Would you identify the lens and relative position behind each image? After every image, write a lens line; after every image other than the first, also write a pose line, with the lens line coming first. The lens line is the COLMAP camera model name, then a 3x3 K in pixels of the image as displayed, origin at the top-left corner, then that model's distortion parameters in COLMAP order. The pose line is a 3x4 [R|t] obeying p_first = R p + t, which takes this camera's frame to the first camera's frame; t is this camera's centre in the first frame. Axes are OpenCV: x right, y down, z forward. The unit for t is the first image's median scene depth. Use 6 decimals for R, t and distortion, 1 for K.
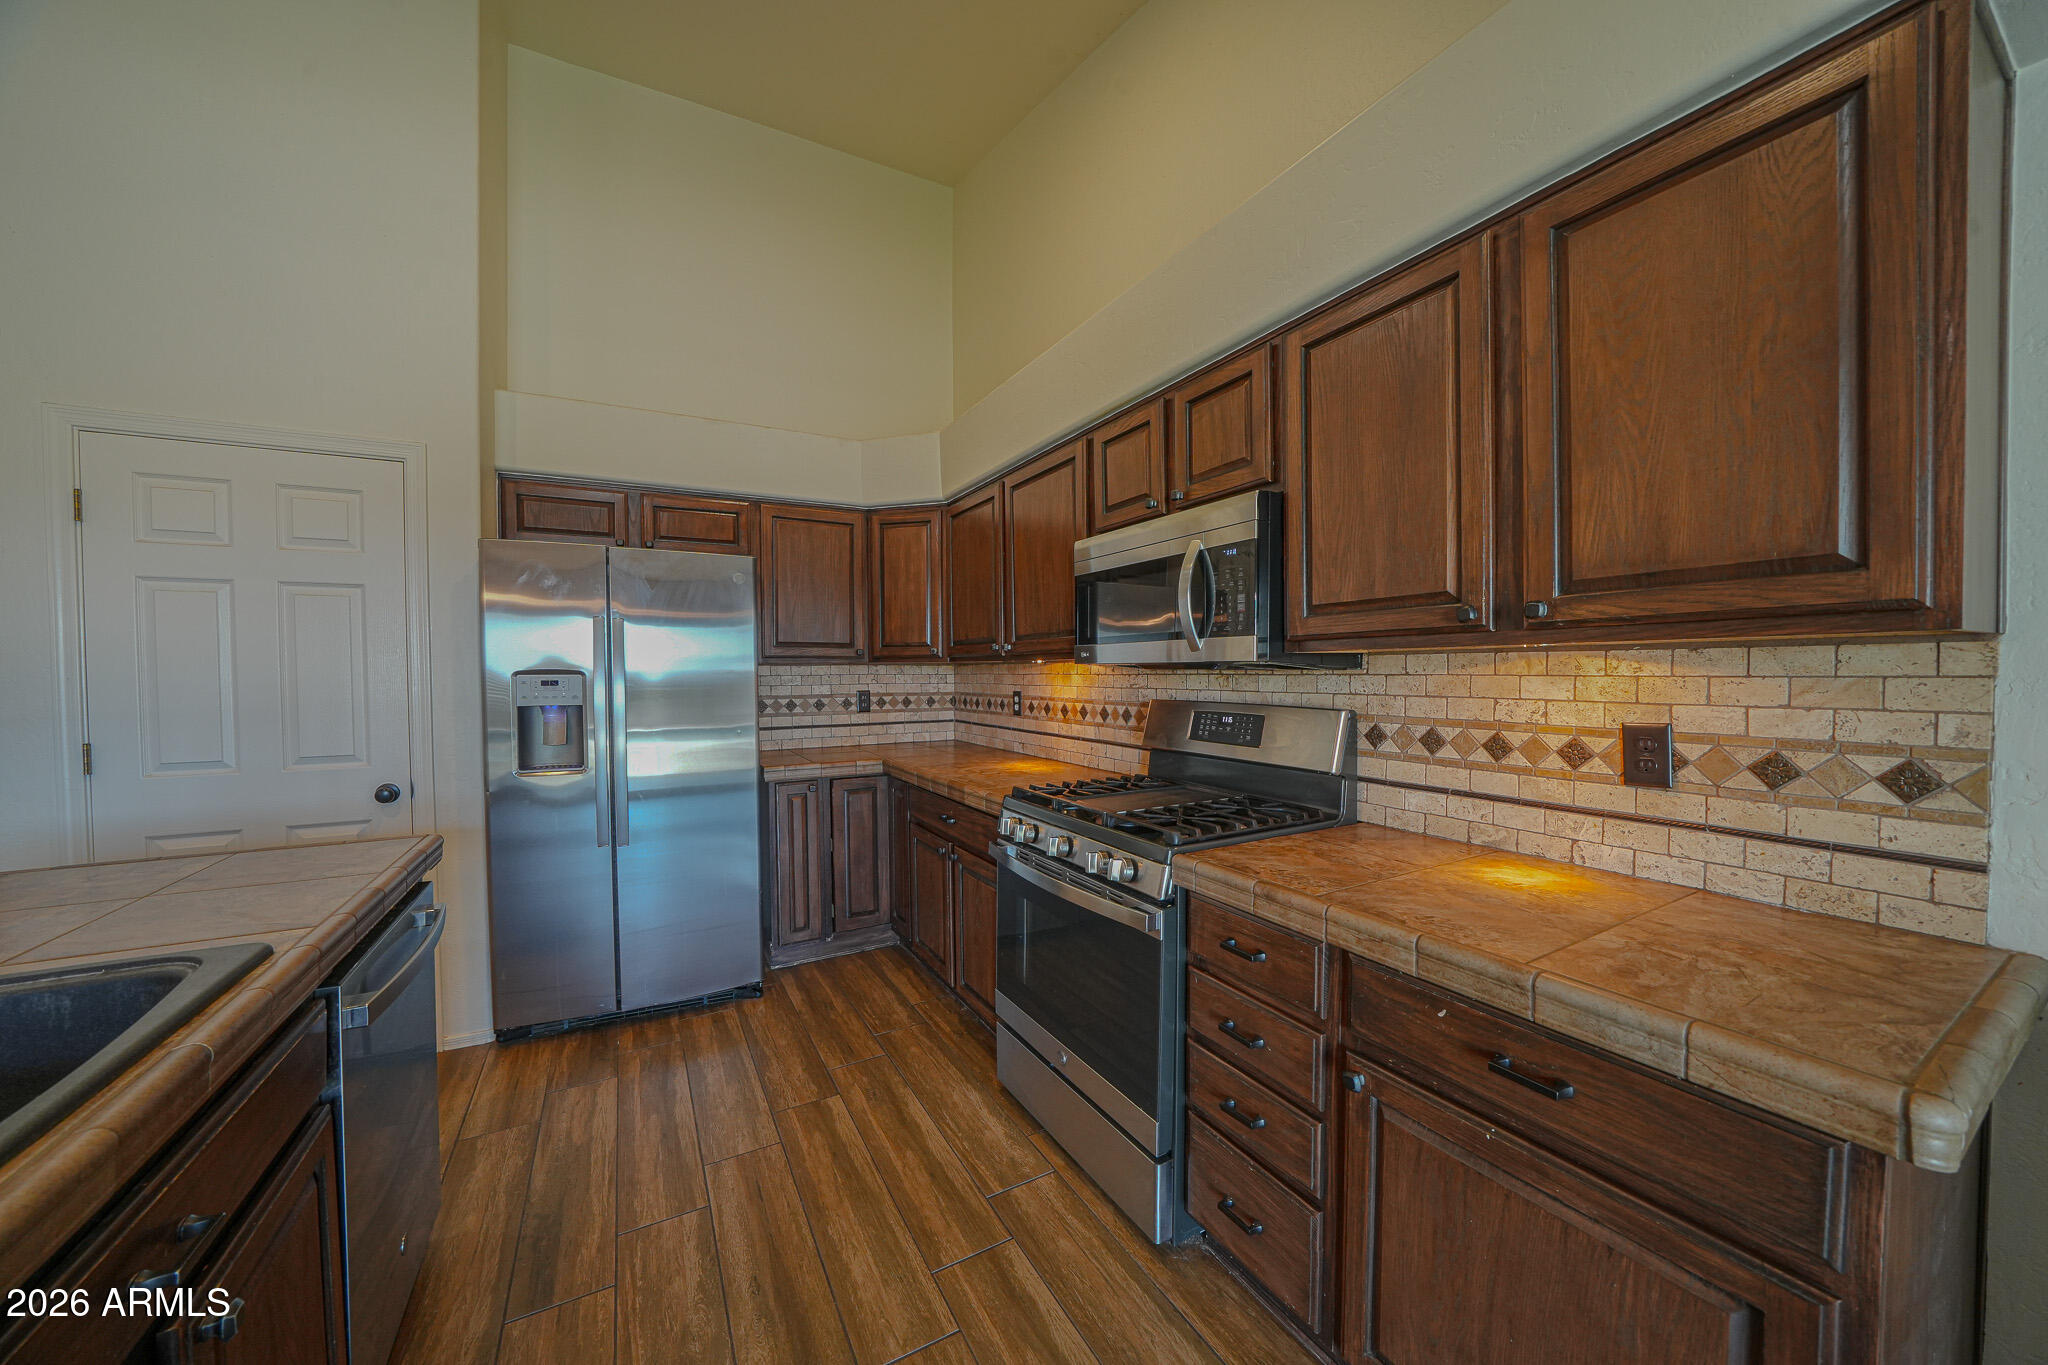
lens RADIAL K [[705.5, 0, 1013.2], [0, 705.5, 686.7], [0, 0, 1]] dist [-0.021014, 0.000265]
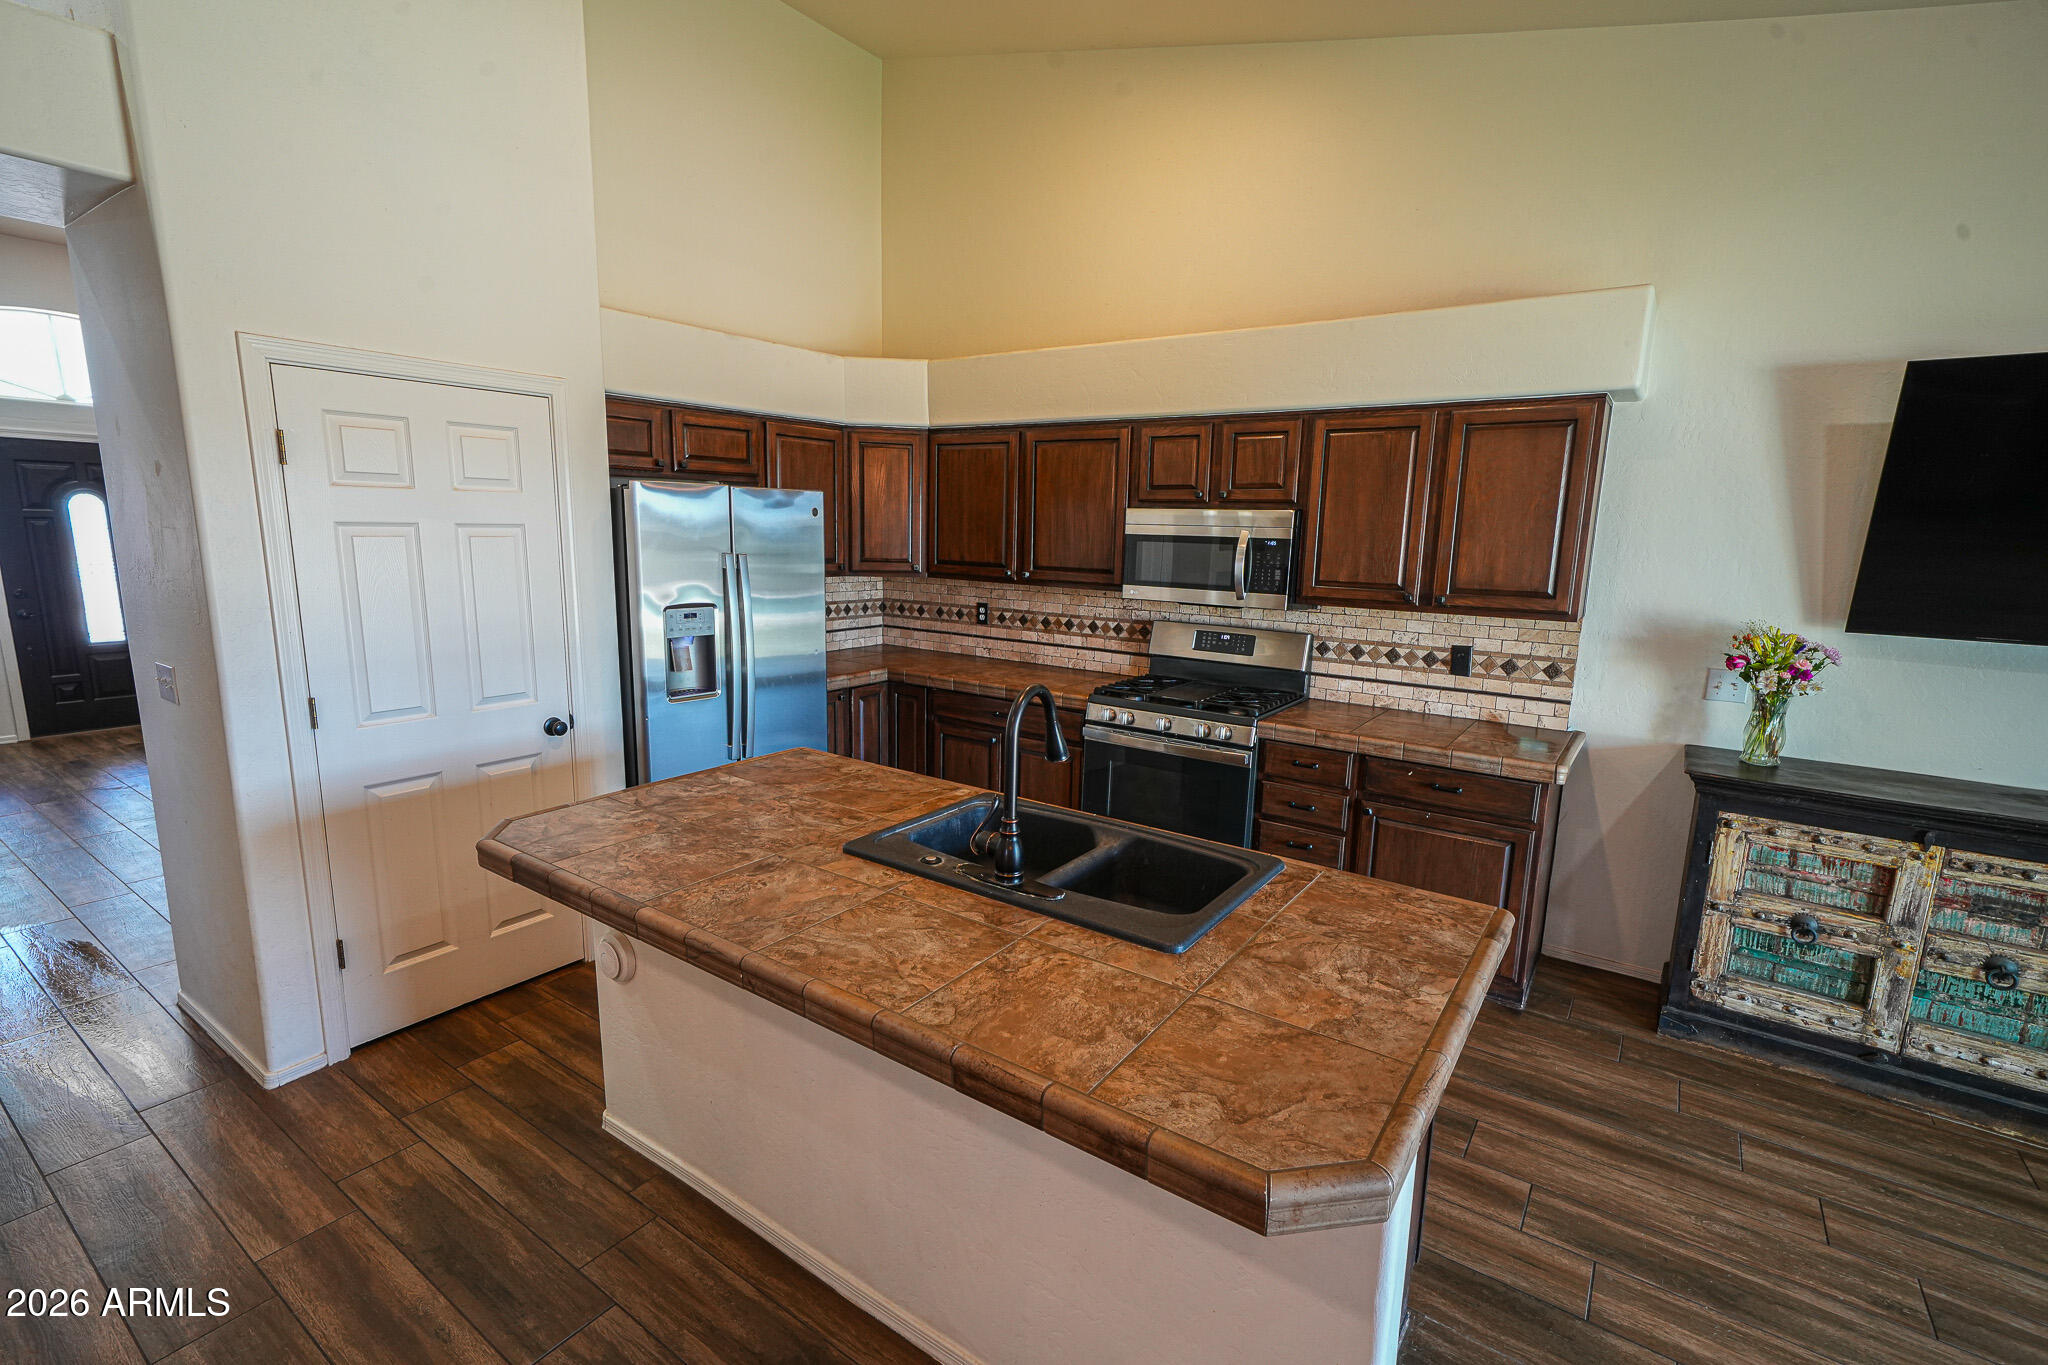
lens RADIAL K [[930.9, 0, 1011.1], [0, 930.9, 691.0], [0, 0, 1]] dist [0.004284, 0.006123]
pose [[0.899243, -0.053299, 0.434190, -1.071426], [-0.017761, 0.987283, 0.157977, -0.159969], [-0.437089, -0.149772, 0.886861, -0.648777]]
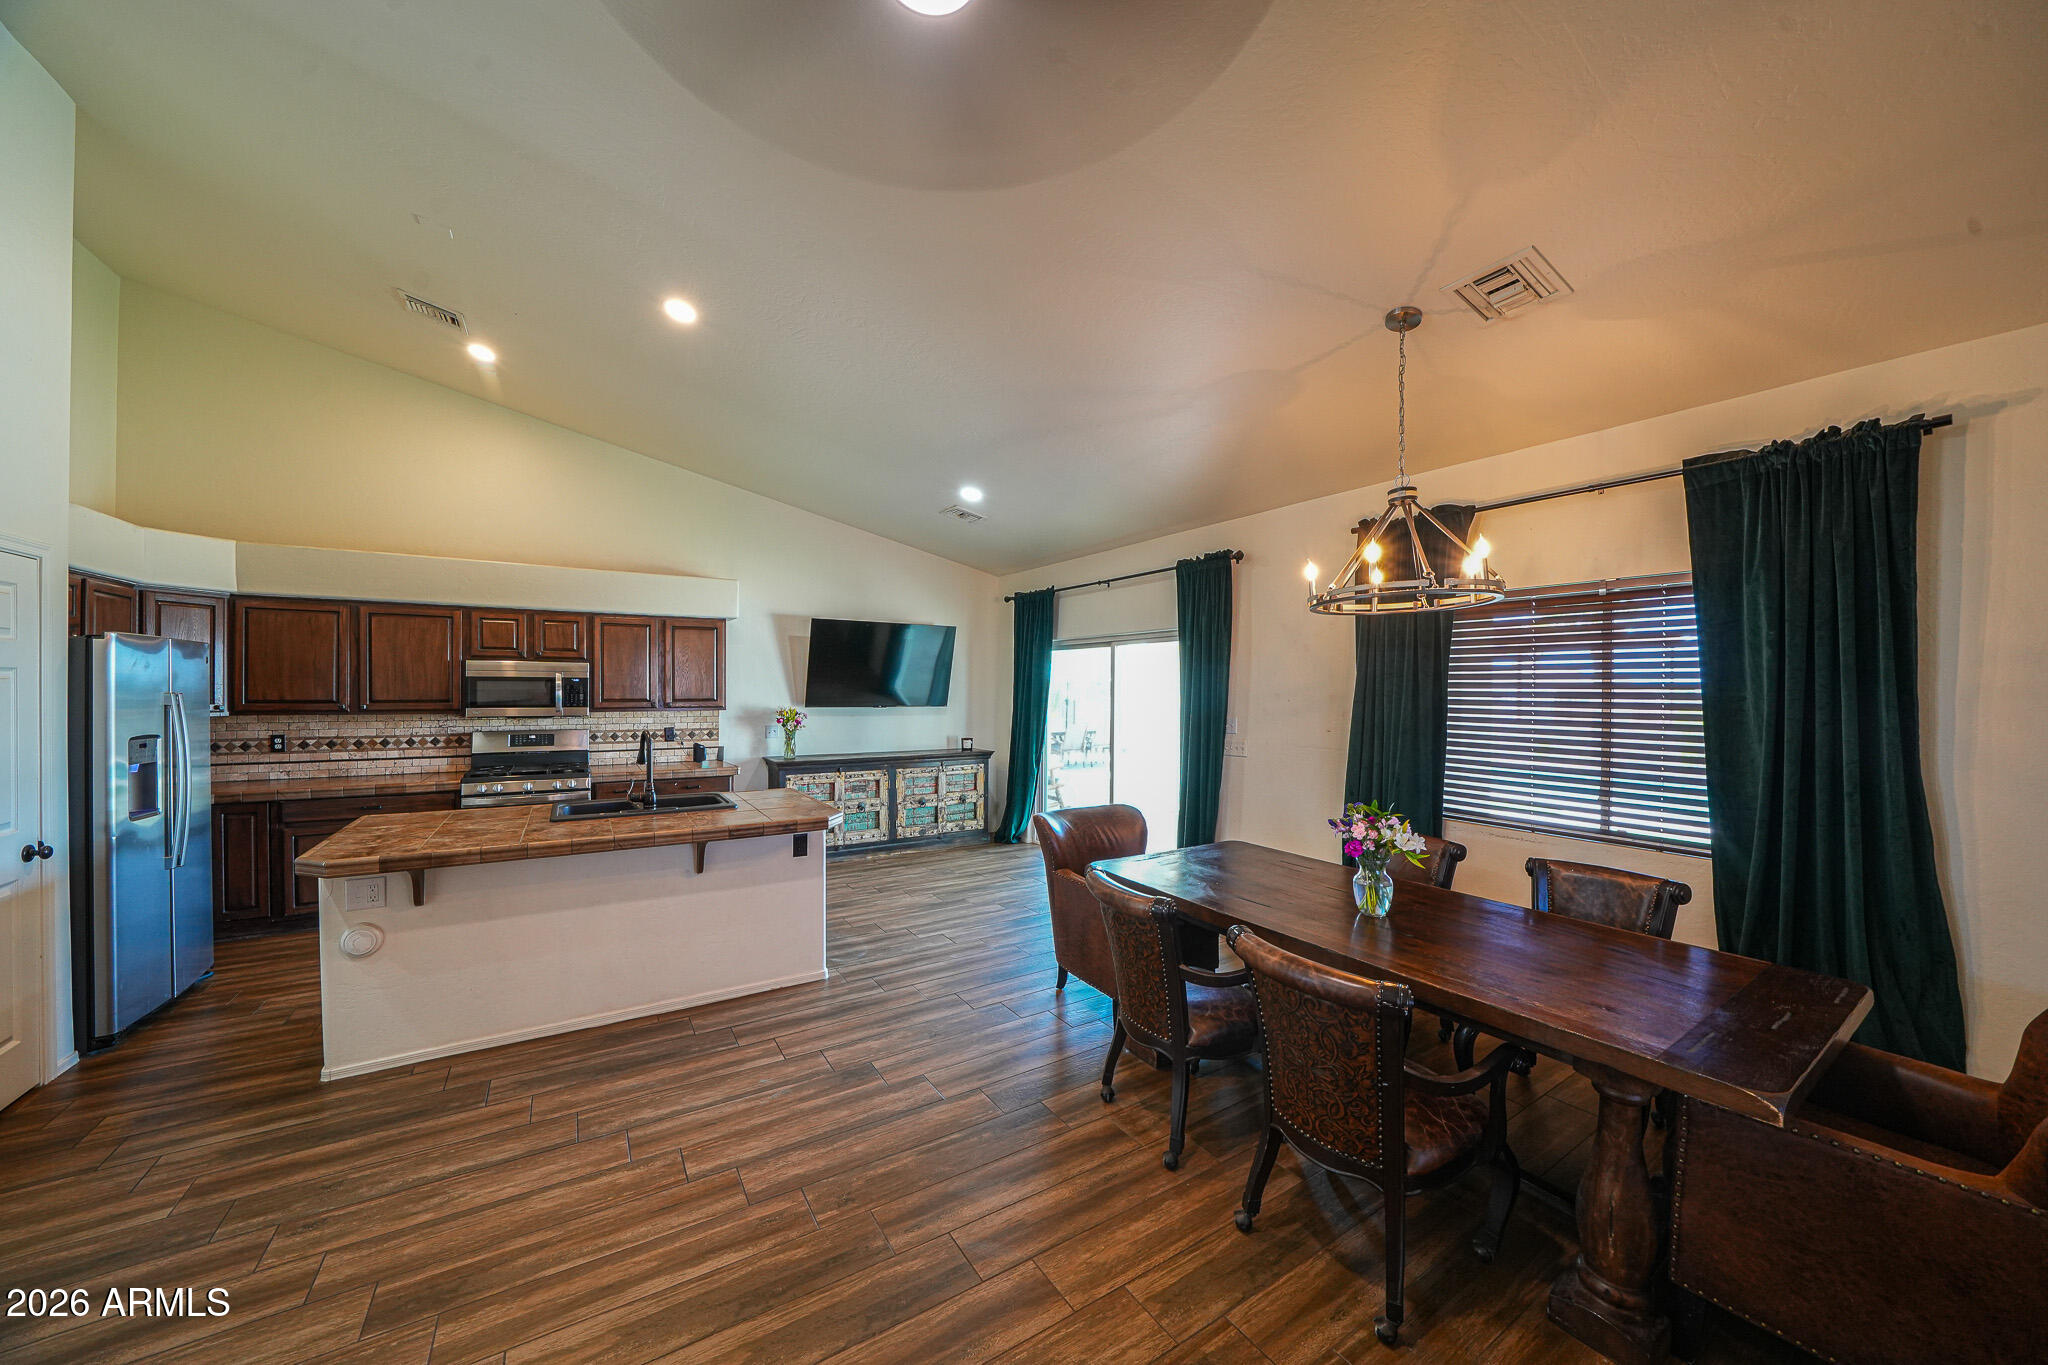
lens RADIAL K [[708.2, 0, 1013.4], [0, 708.2, 690.9], [0, 0, 1]] dist [-0.021518, 0.000621]
pose [[-0.061053, 0.000627, 0.998134, -2.526547], [0.016765, 0.999859, 0.000397, -0.098915], [-0.997994, 0.016758, -0.061055, -0.636597]]
